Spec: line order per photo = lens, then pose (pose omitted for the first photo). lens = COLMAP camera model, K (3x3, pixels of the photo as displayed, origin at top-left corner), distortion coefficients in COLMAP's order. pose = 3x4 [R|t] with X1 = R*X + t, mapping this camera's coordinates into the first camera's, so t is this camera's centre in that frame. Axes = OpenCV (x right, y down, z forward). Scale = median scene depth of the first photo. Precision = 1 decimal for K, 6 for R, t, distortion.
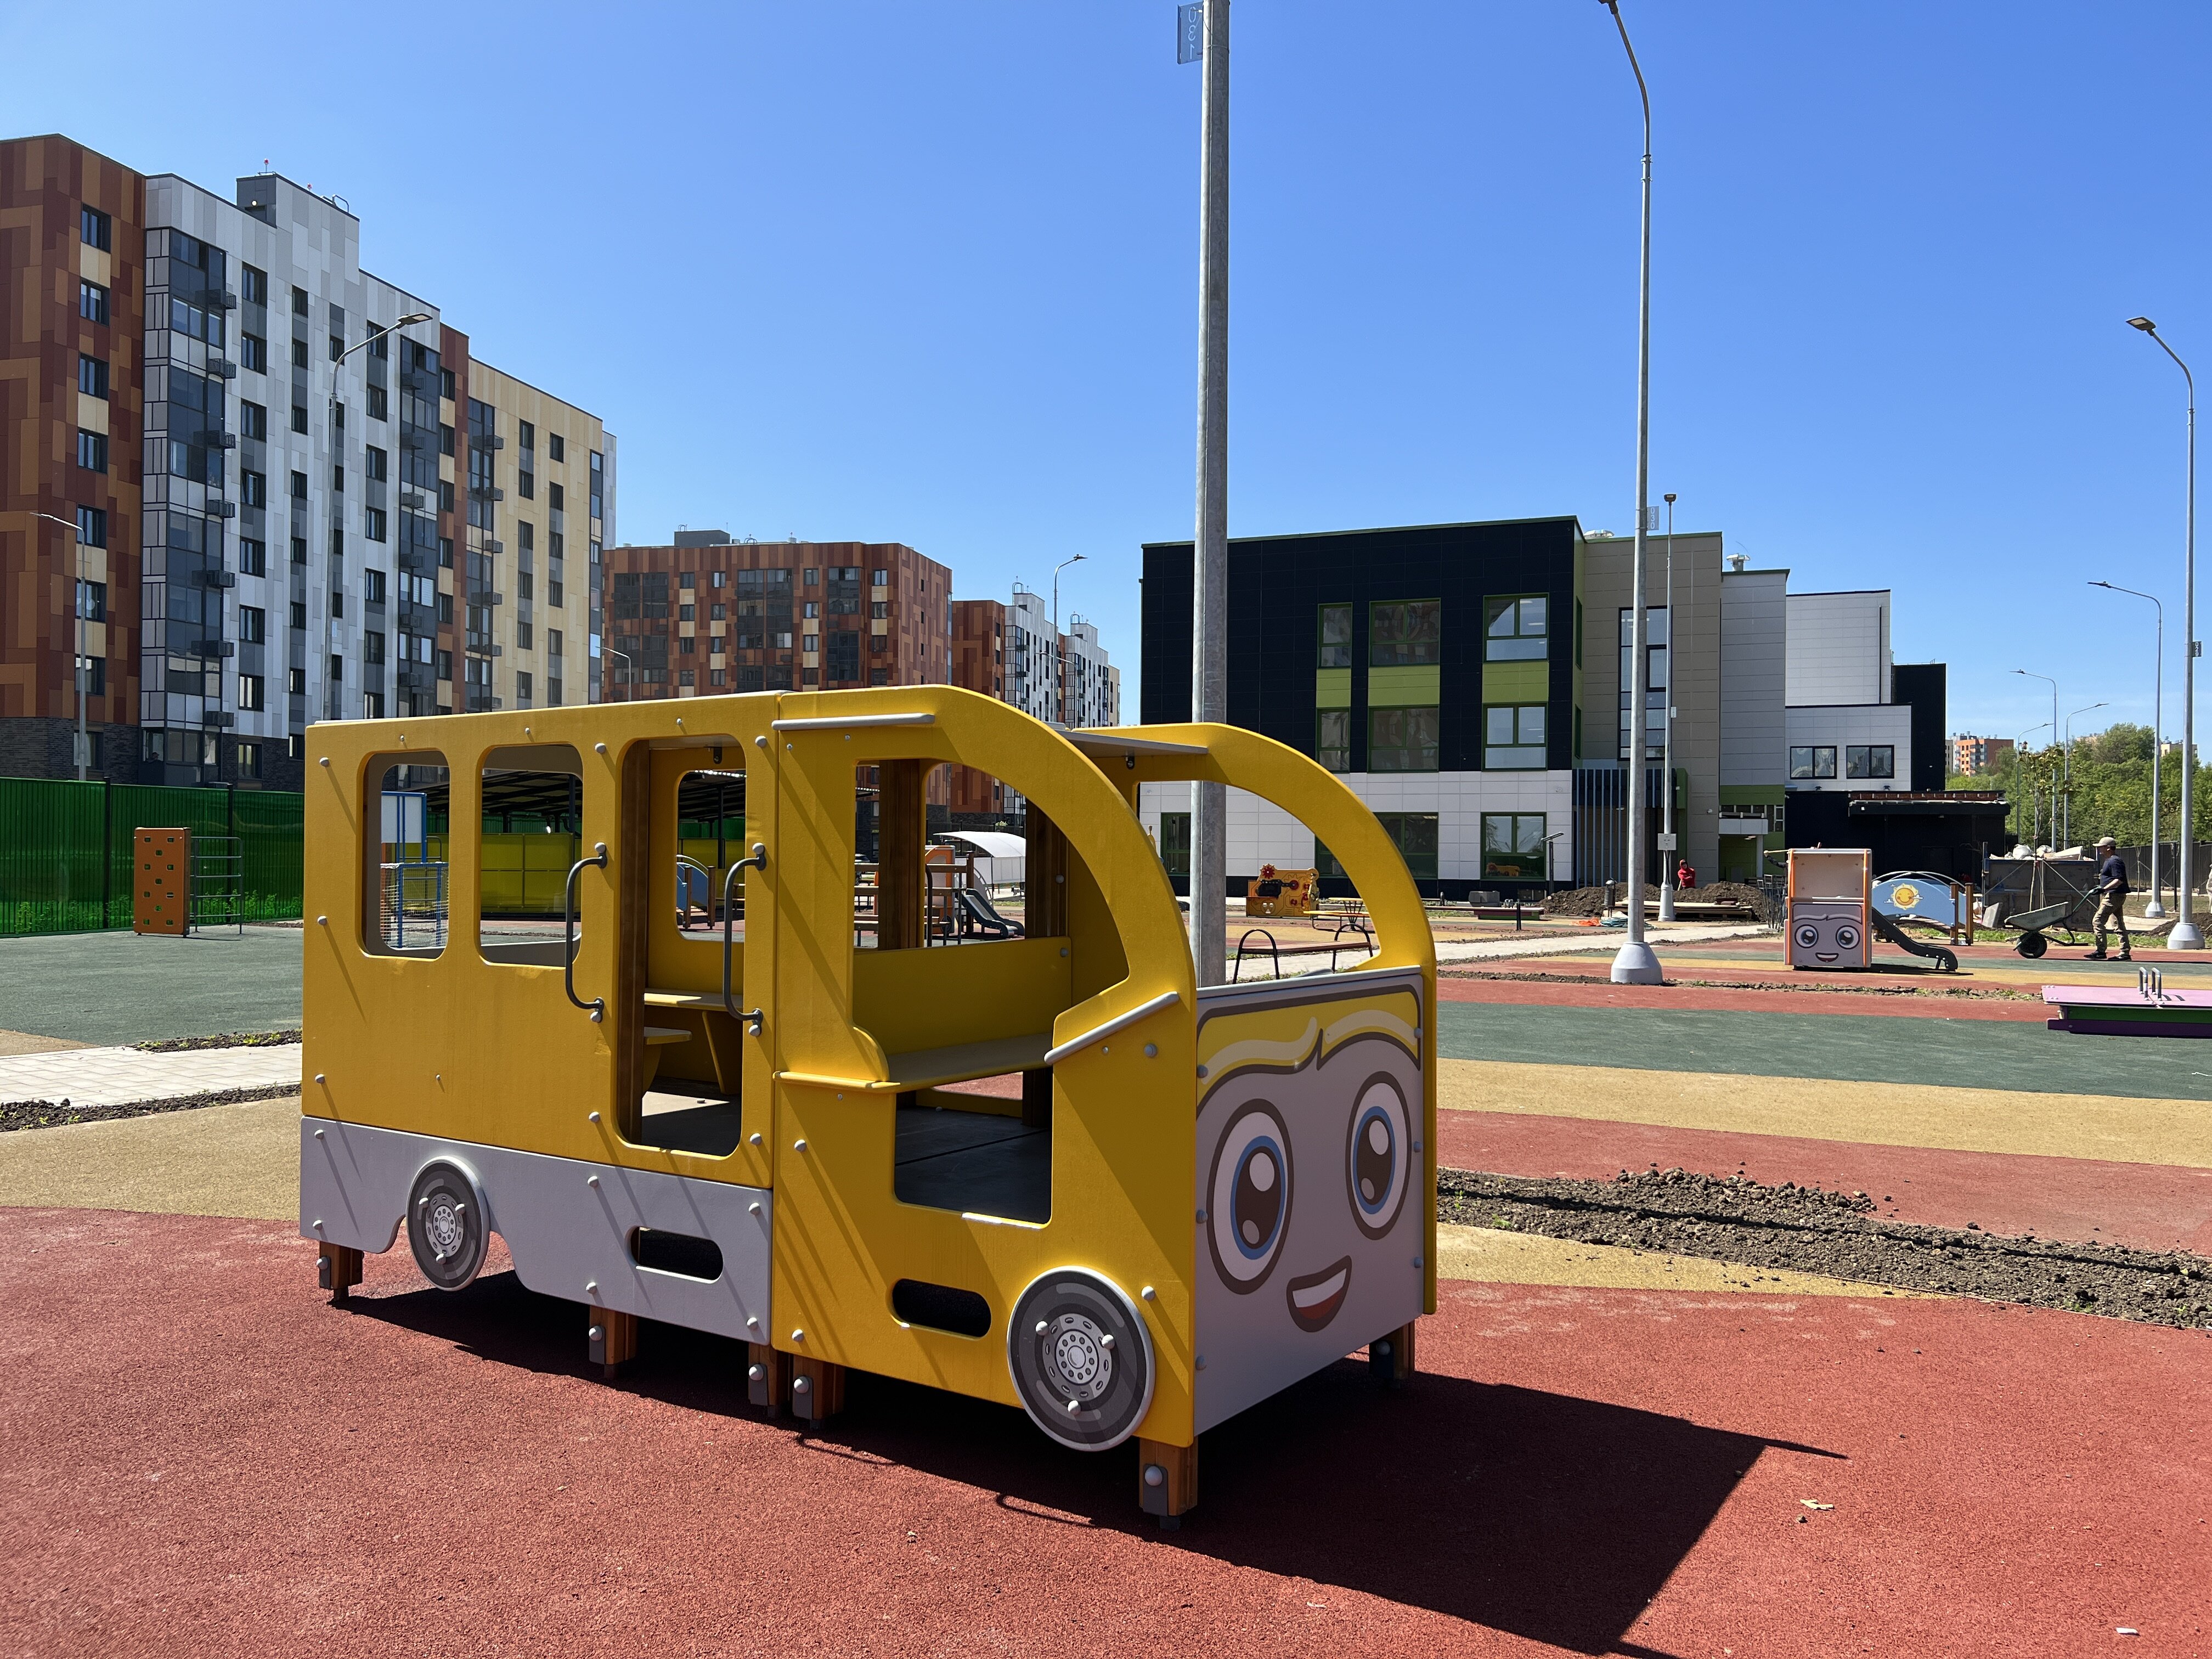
lens RADIAL K [[1722.3, 0, 1102.4], [0, 1722.3, 828.7], [0, 0, 1]] dist [0.116629, -0.120799]
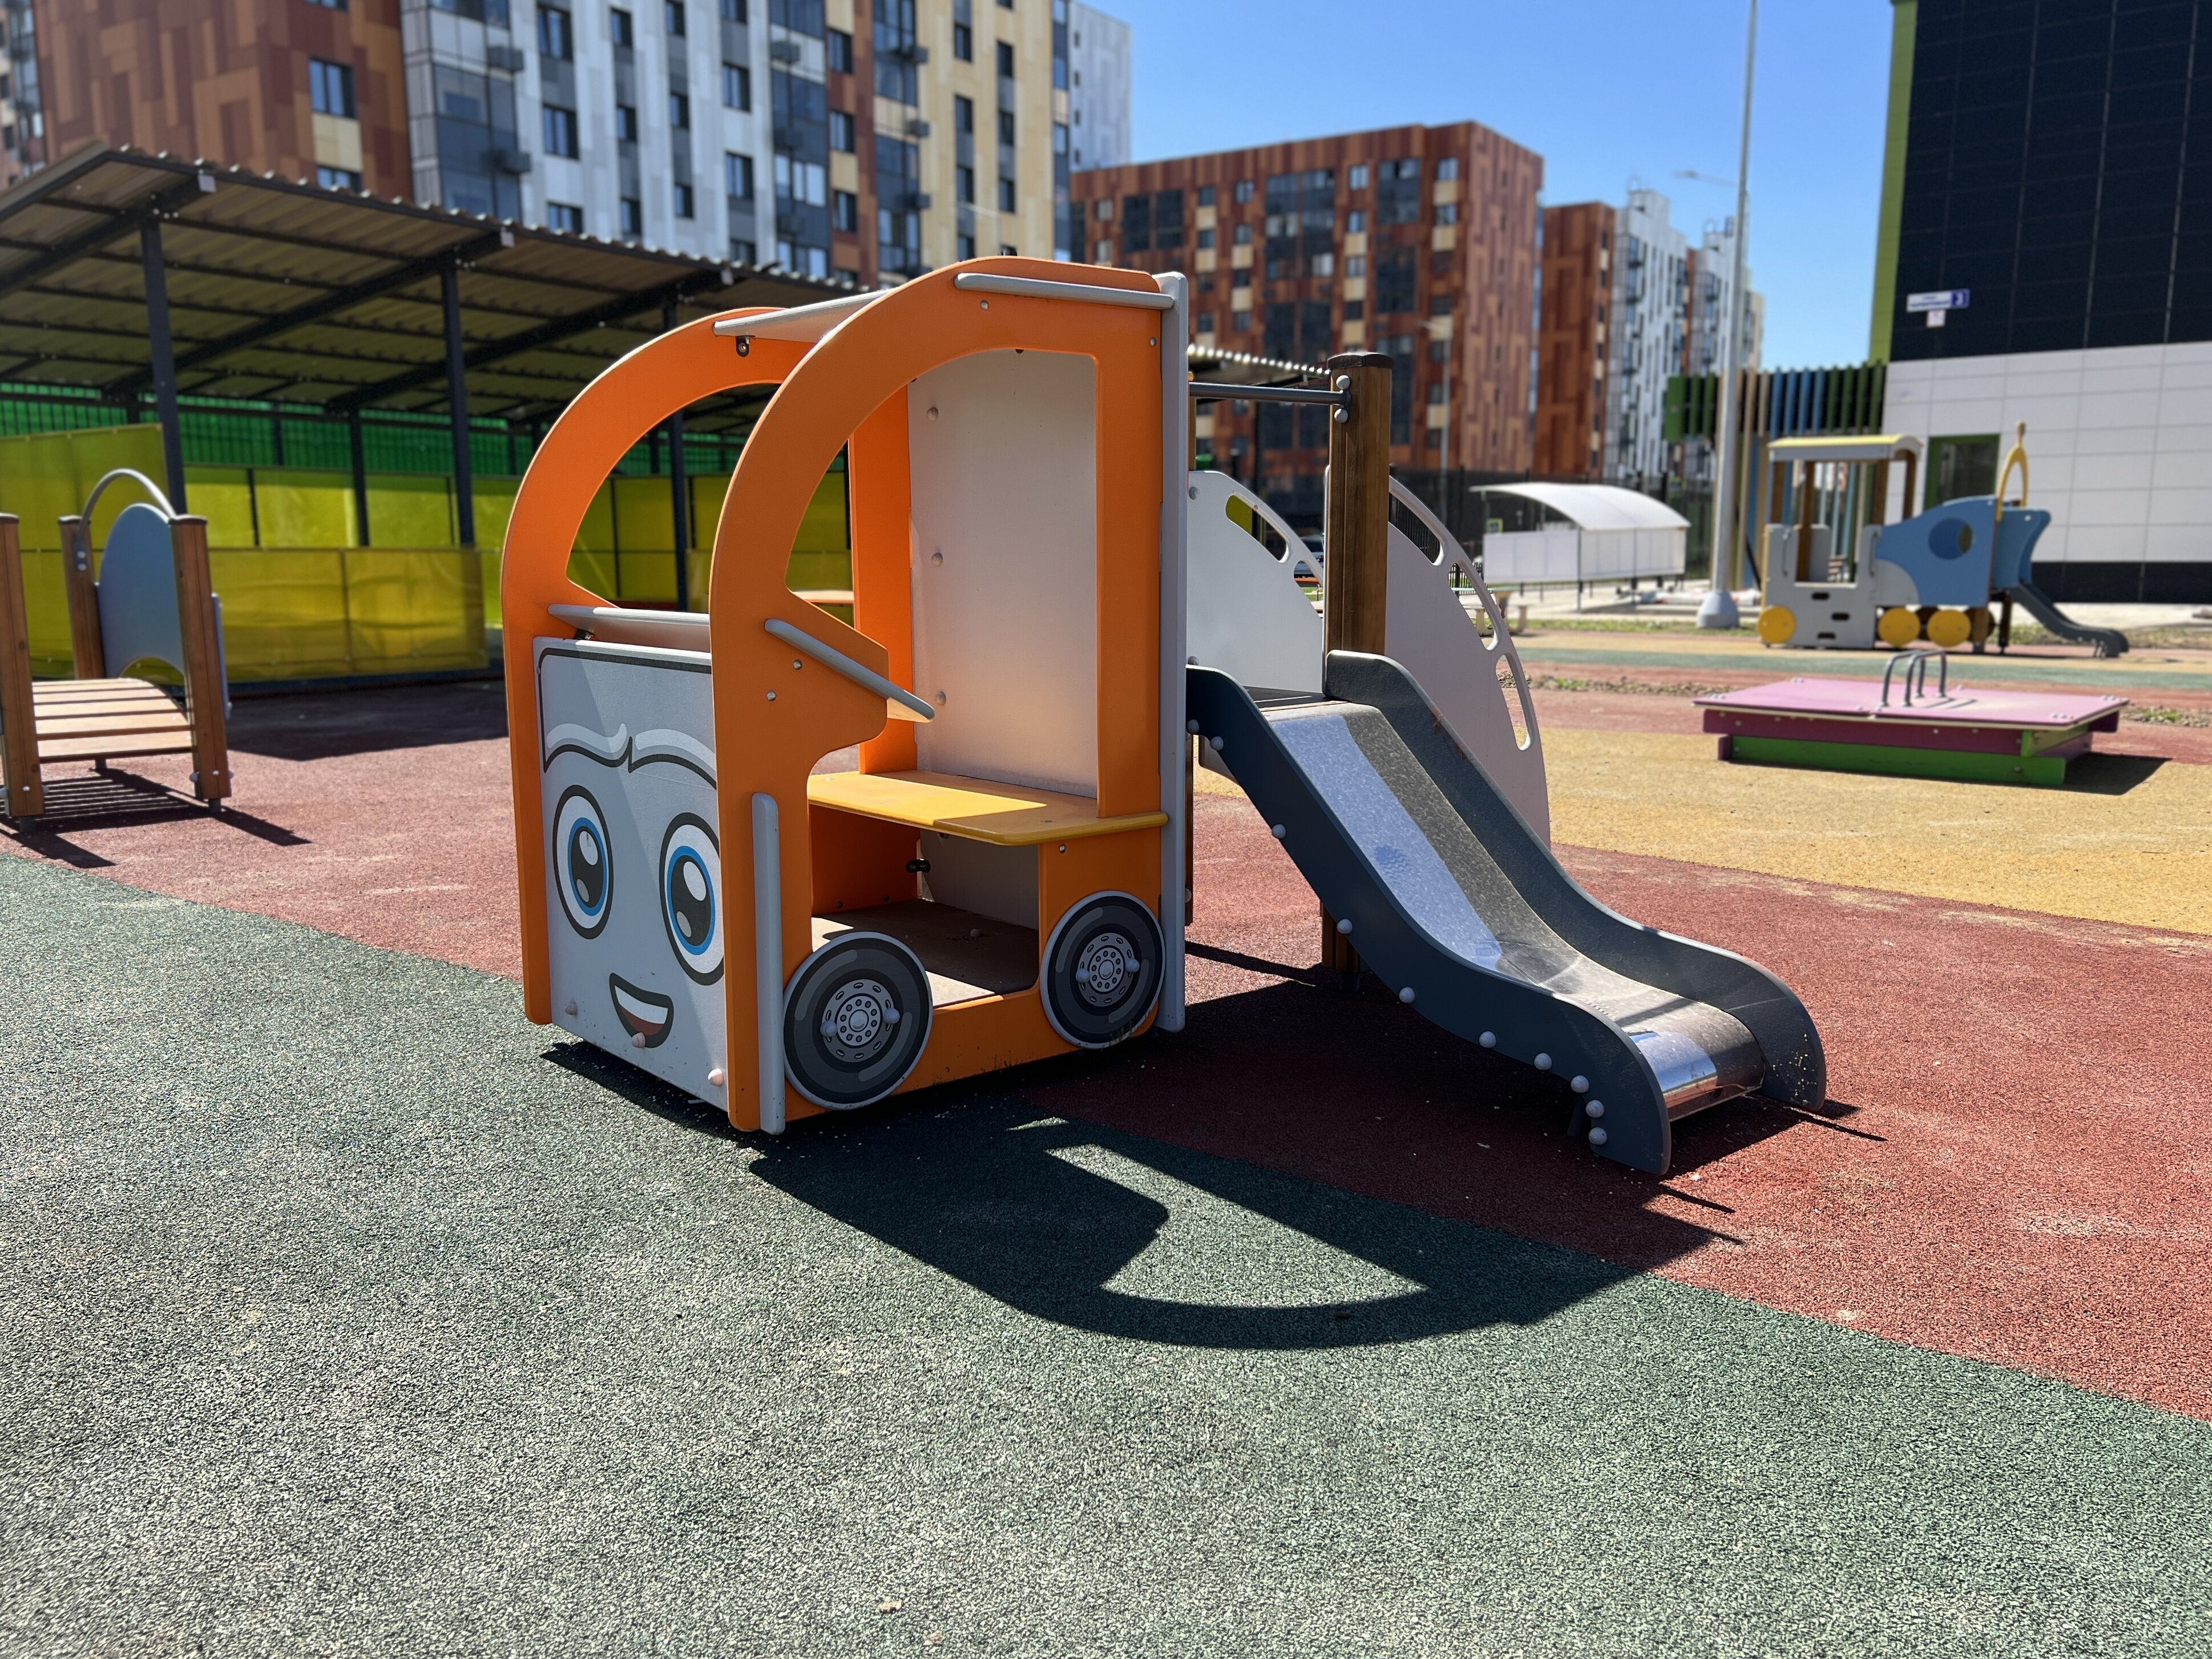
lens RADIAL K [[1801.4, 0, 1102.4], [0, 1801.4, 834.3], [0, 0, 1]] dist [0.060486, -0.046877]
pose [[0.948274, 0.039106, -0.315037, -0.015483], [0.015966, 0.985253, 0.170360, 0.007617], [0.317053, -0.166577, 0.933665, 0.275385]]
